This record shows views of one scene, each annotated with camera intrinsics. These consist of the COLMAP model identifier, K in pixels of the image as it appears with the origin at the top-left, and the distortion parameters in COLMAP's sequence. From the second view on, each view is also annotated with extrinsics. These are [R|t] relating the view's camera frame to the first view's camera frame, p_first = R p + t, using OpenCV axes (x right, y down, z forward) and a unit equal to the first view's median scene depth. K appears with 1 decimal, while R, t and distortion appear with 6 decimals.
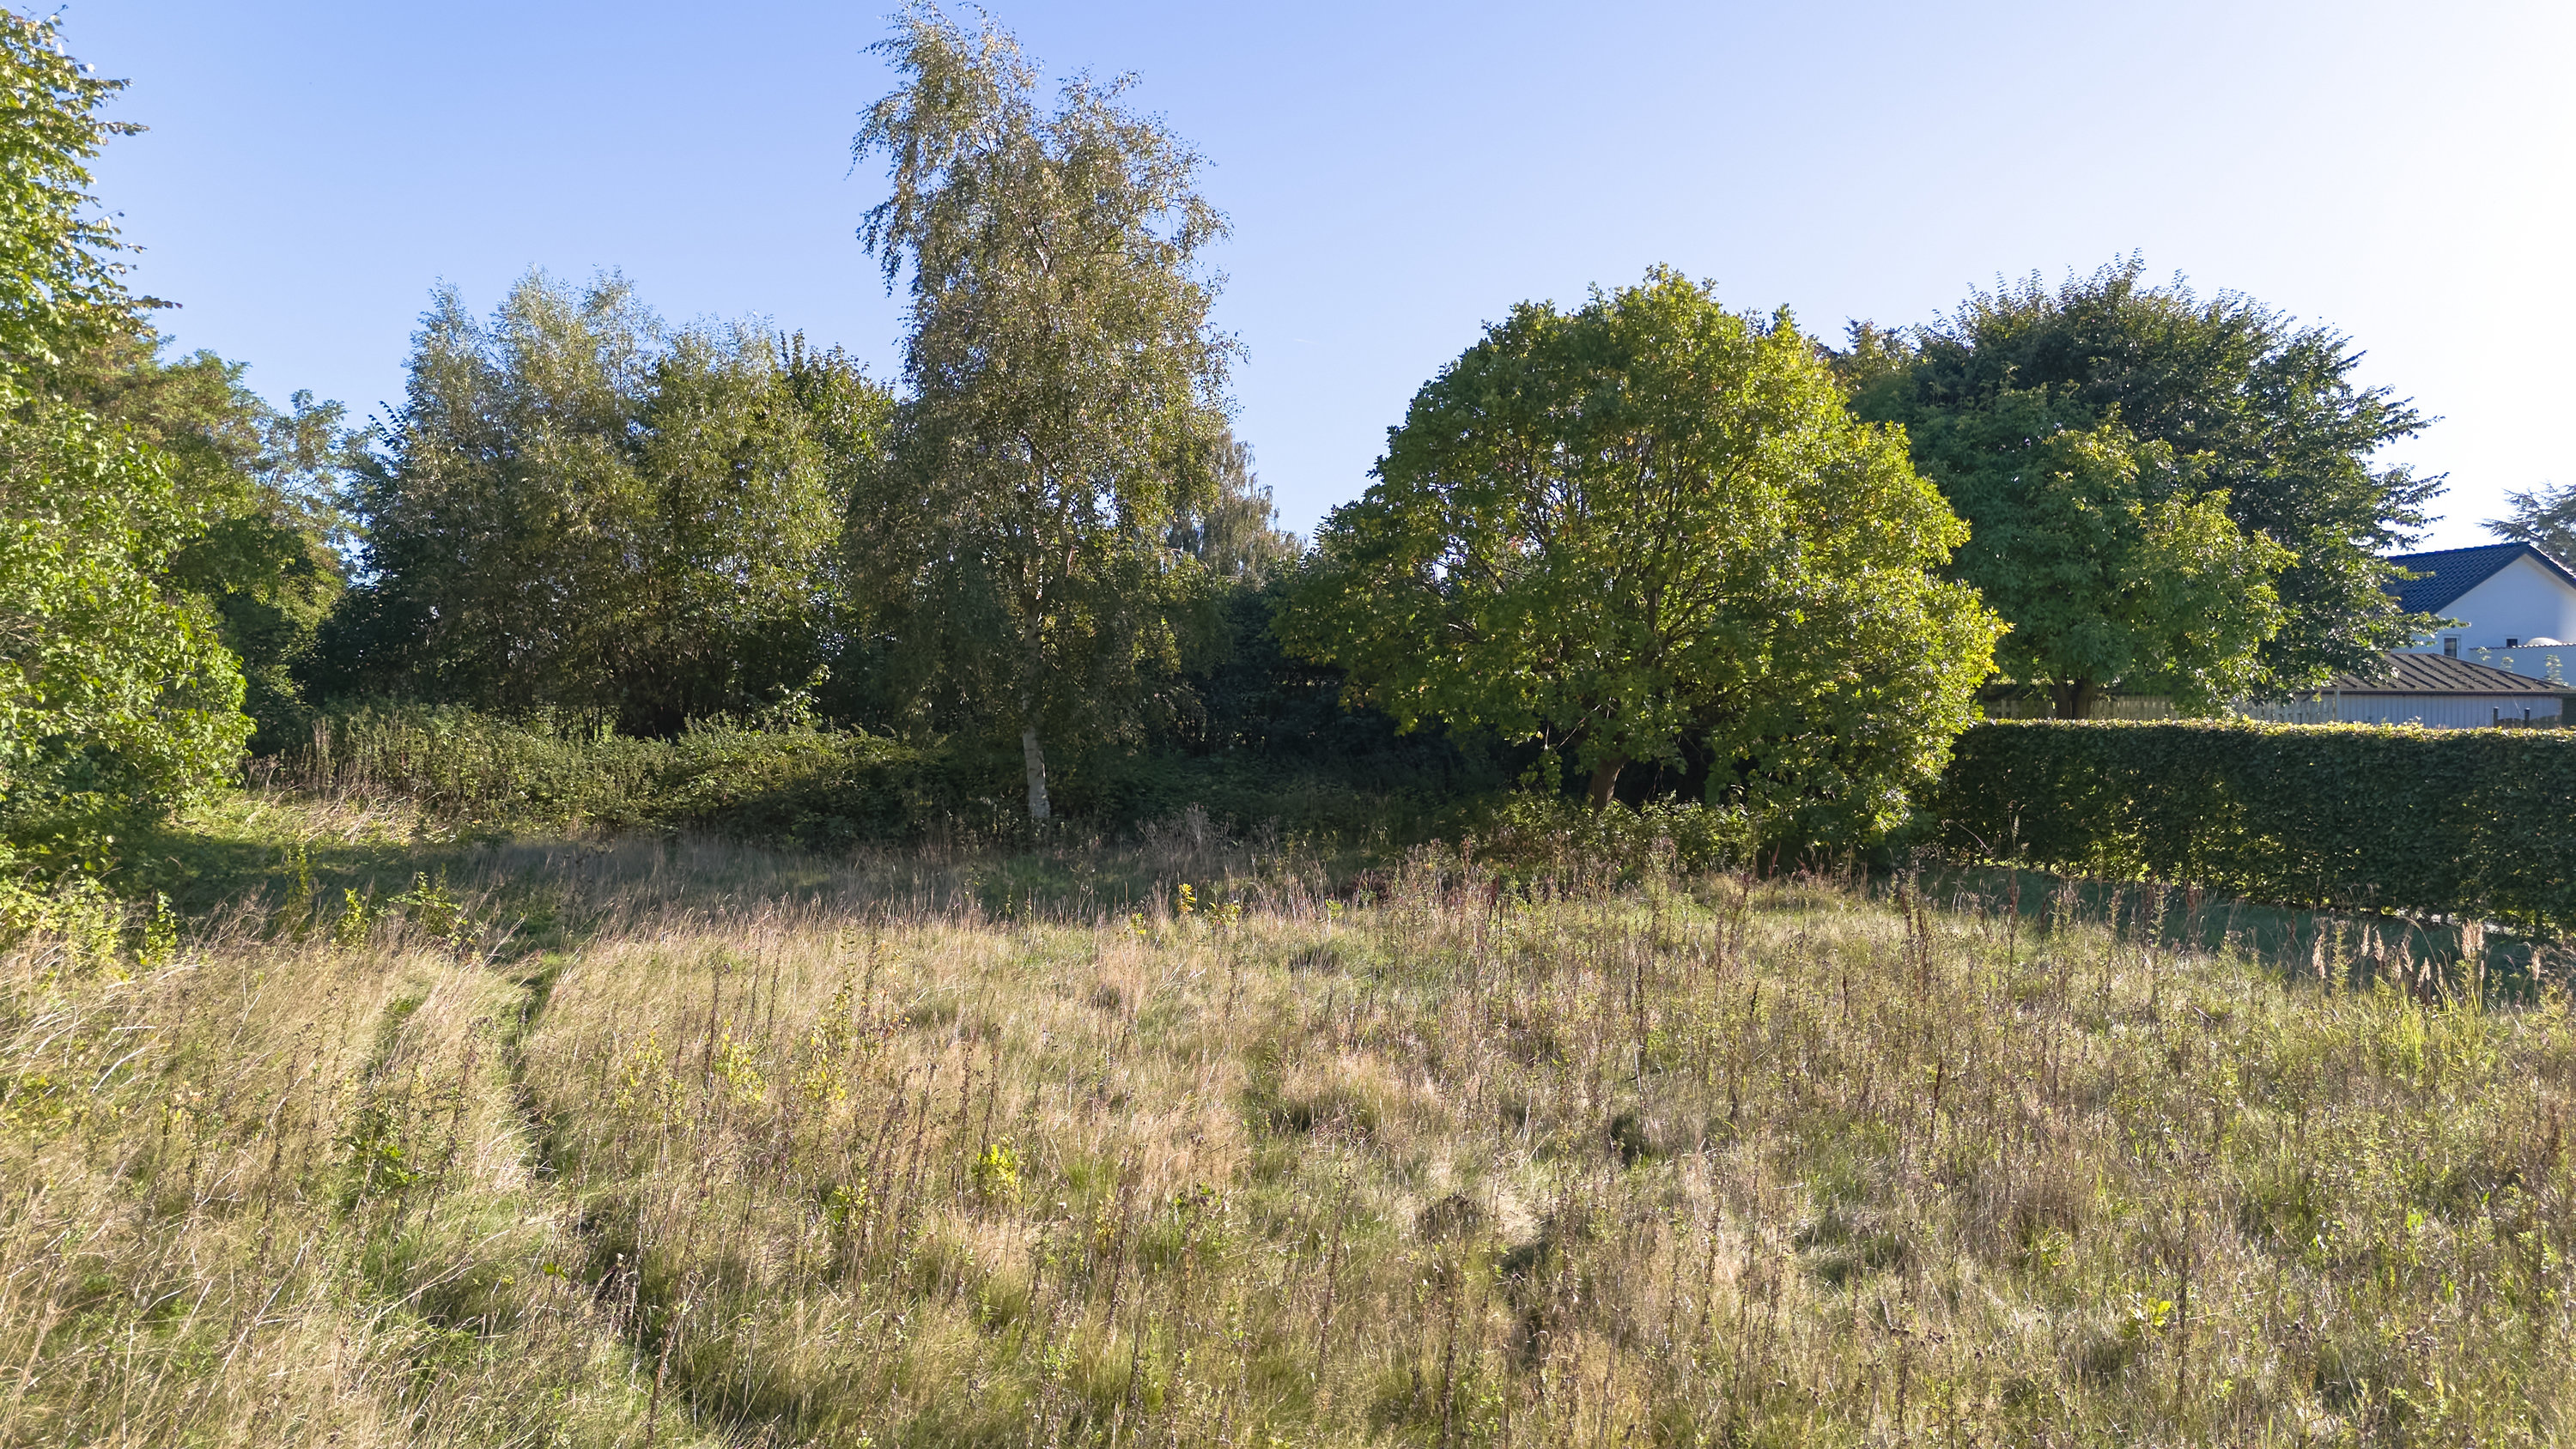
lens RADIAL K [[1820.1, 0, 1288.0], [0, 1820.1, 724.5], [0, 0, 1]] dist [0.025892, -0.000470]
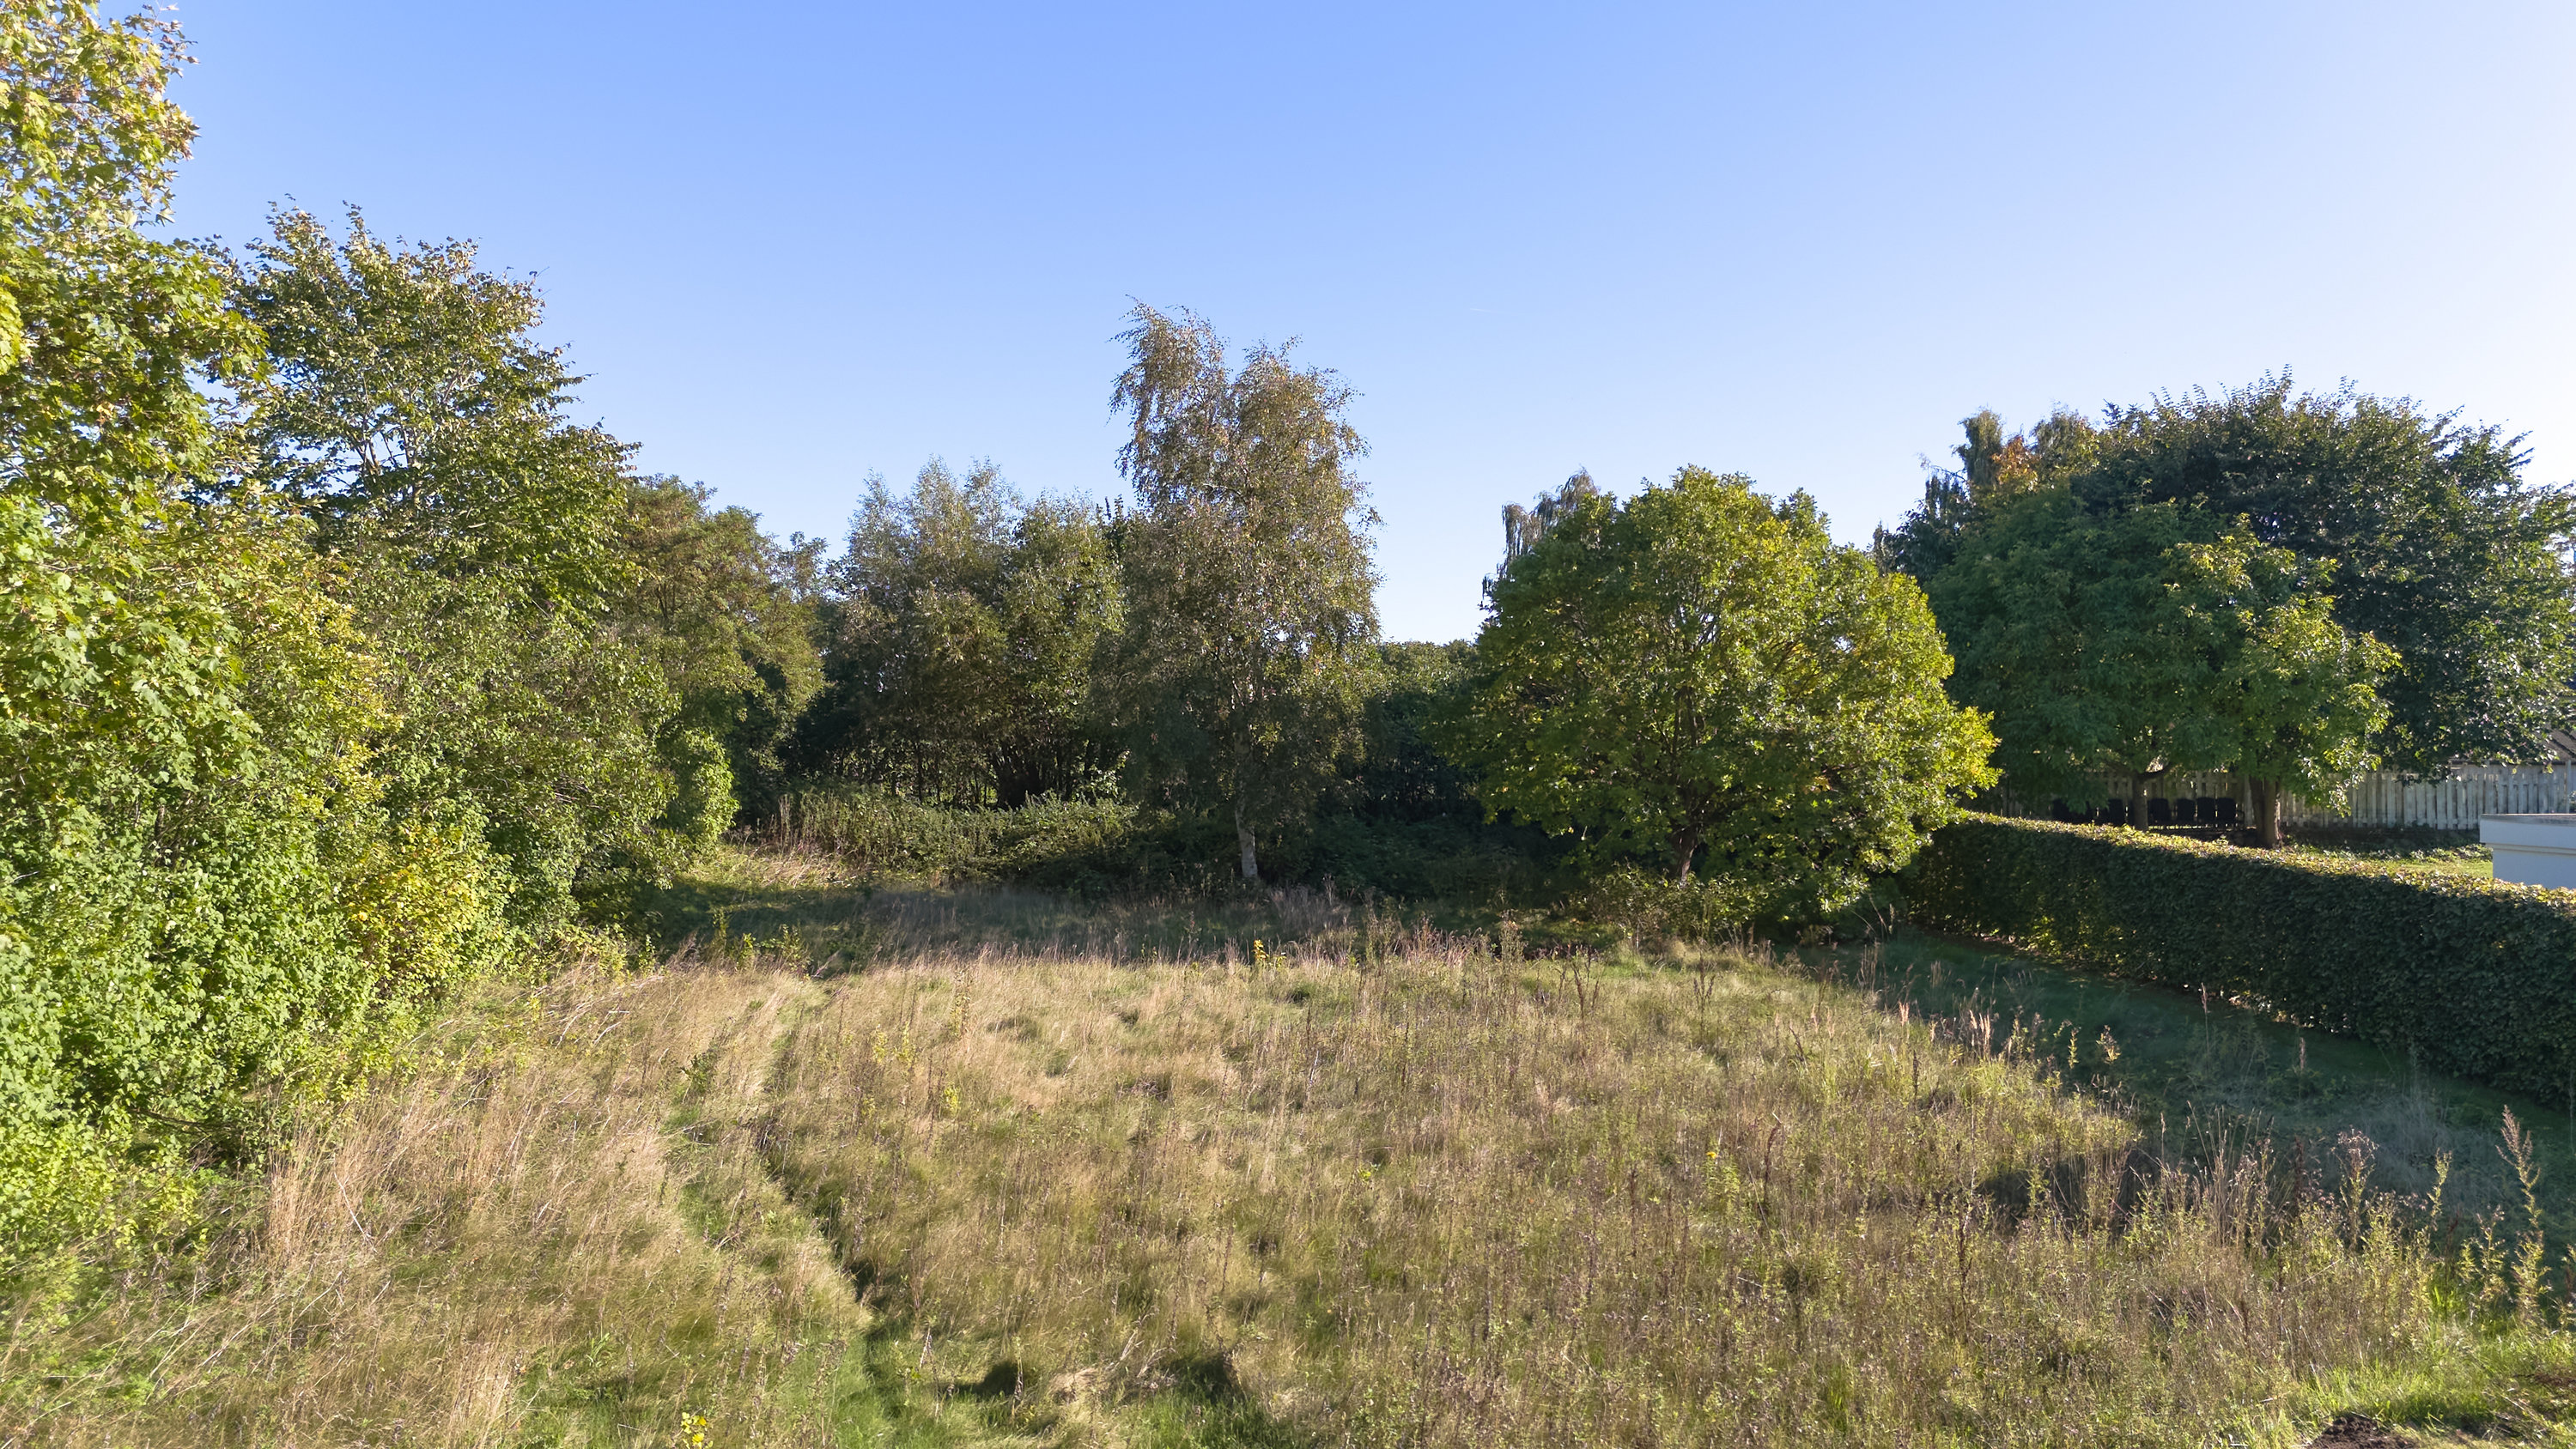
lens RADIAL K [[1797.1, 0, 1273.0], [0, 1797.1, 714.4], [0, 0, 1]] dist [0.083604, -0.087573]
pose [[0.964460, -0.002475, -0.264216, 0.232746], [-0.000459, 0.999939, -0.011045, -0.054676], [0.264227, 0.010774, 0.964400, -0.287012]]
